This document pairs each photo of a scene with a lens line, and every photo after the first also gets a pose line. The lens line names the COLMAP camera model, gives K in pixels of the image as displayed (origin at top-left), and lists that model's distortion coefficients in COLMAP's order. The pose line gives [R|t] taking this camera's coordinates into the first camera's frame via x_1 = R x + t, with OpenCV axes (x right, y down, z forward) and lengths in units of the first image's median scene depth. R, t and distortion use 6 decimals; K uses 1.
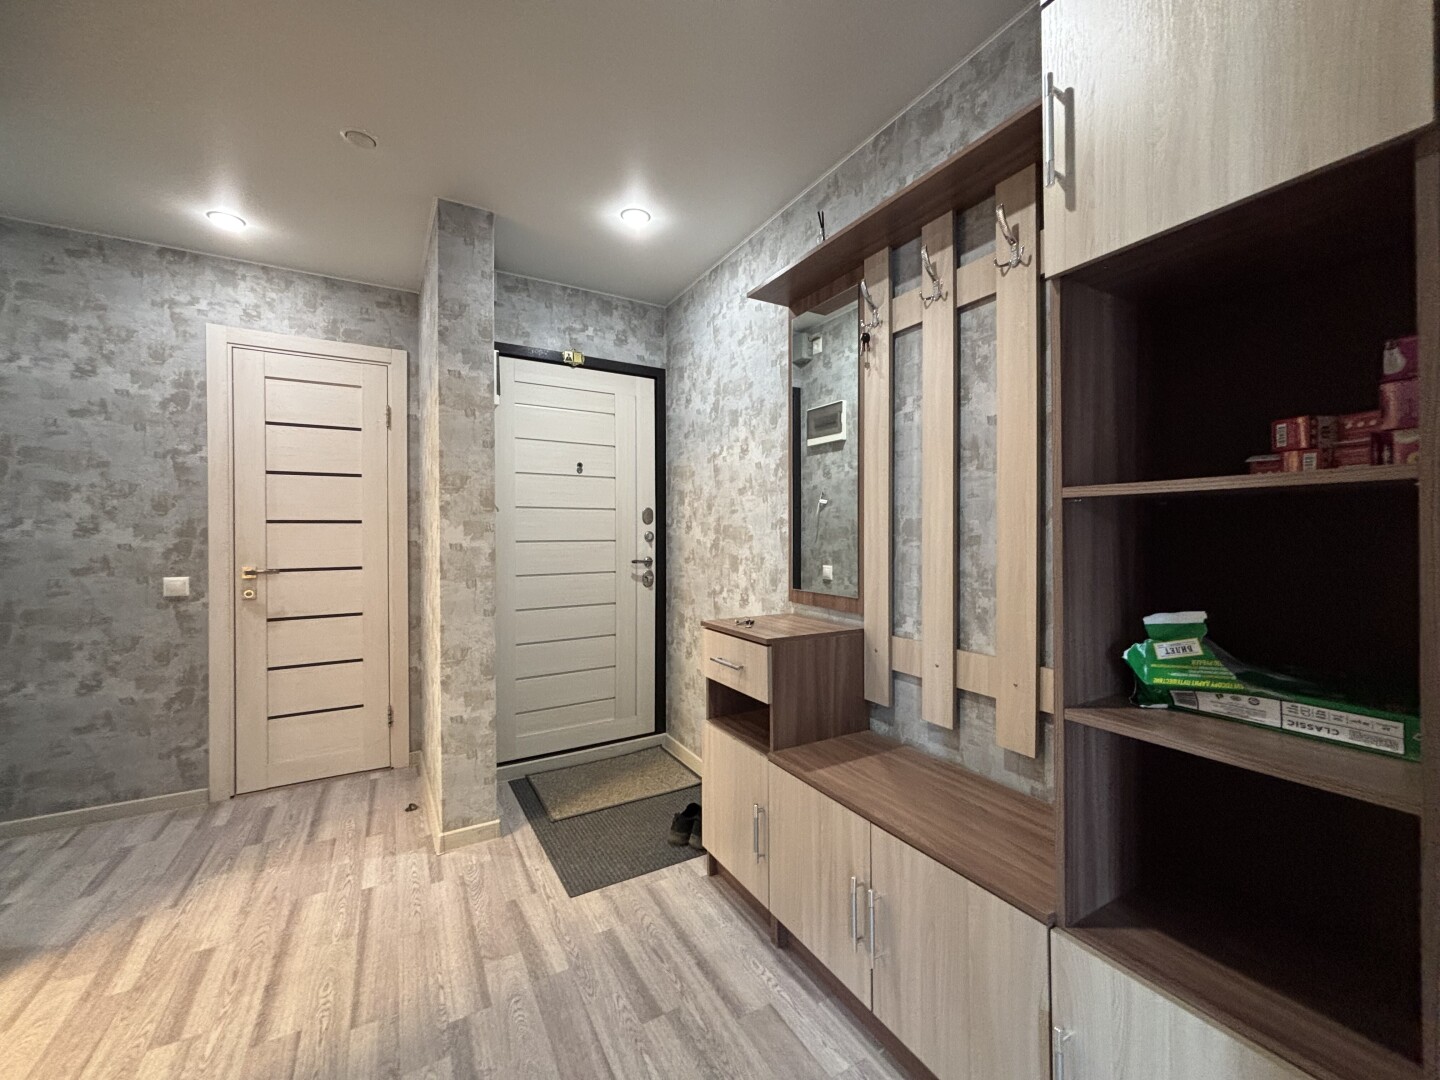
lens RADIAL K [[577.7, 0, 721.9], [0, 577.7, 537.6], [0, 0, 1]] dist [-0.000583, -0.001785]
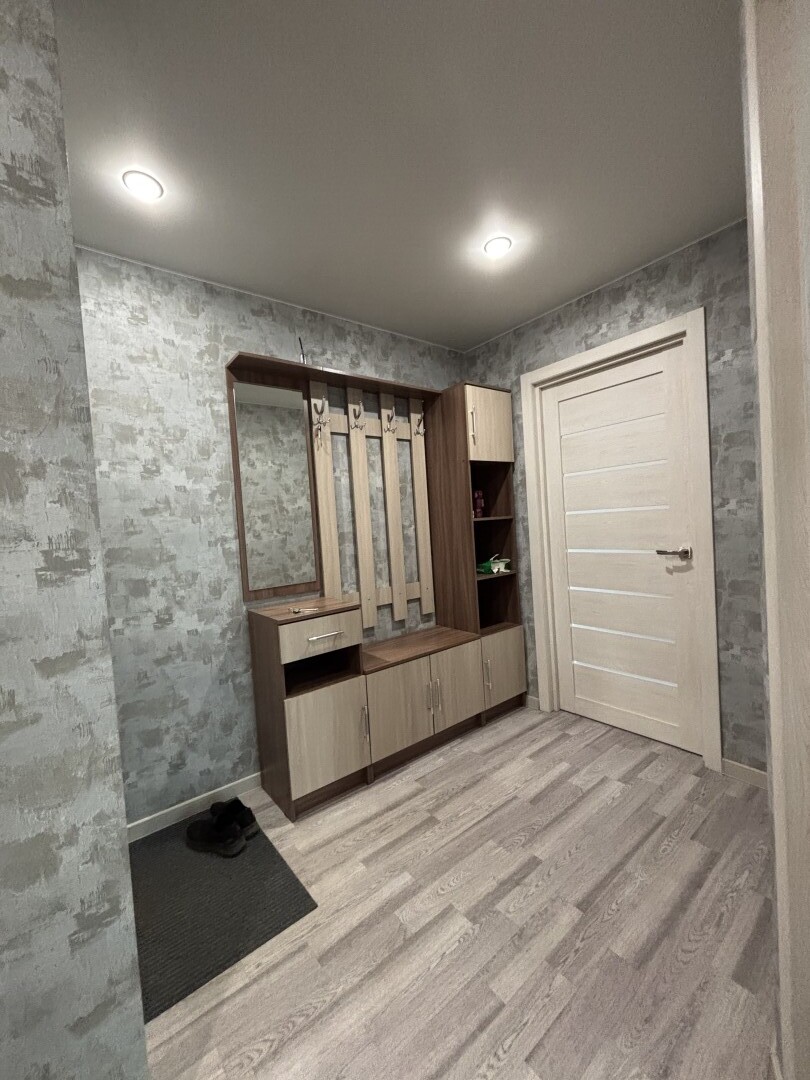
lens RADIAL K [[435.2, 0, 405.0], [0, 435.2, 540.0], [0, 0, 1]] dist [0.000466, -0.000691]
pose [[-0.148650, -0.020269, 0.988682, -0.806420], [0.070801, 0.997006, 0.031085, -0.025884], [-0.986352, 0.074620, -0.146770, 0.714699]]
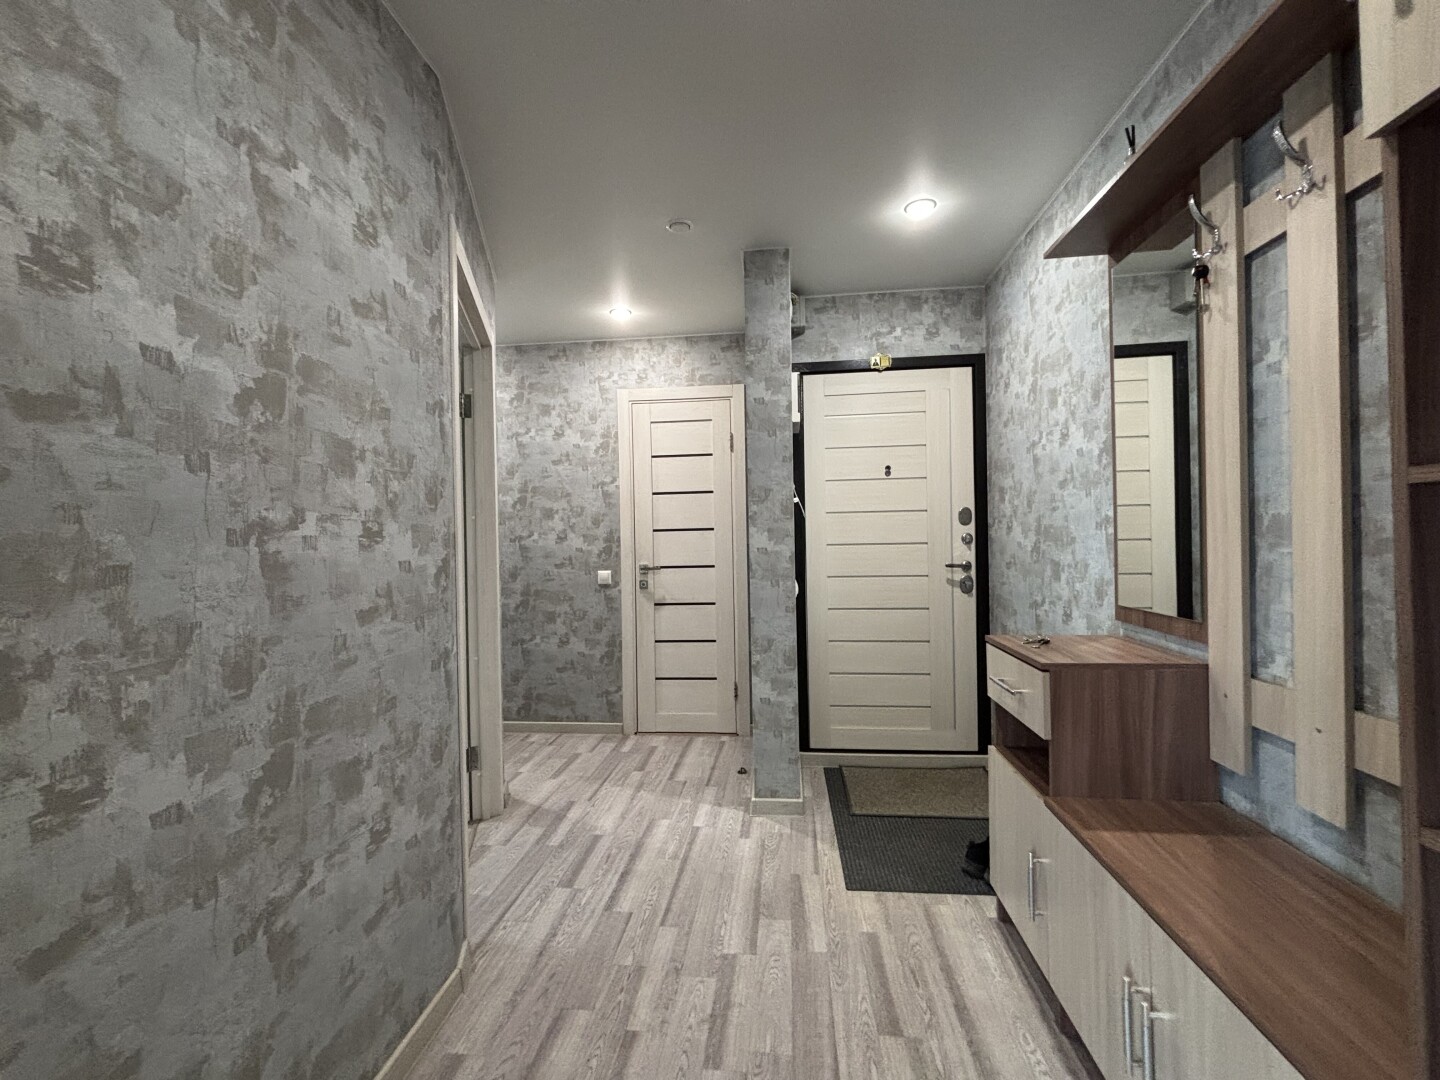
lens RADIAL K [[580.3, 0, 717.8], [0, 580.3, 536.1], [0, 0, 1]] dist [0.000466, -0.000691]
pose [[0.800525, -0.012678, -0.599166, 0.144571], [0.012141, 0.999914, -0.004938, -0.007502], [0.599177, -0.003322, 0.800610, 0.022225]]
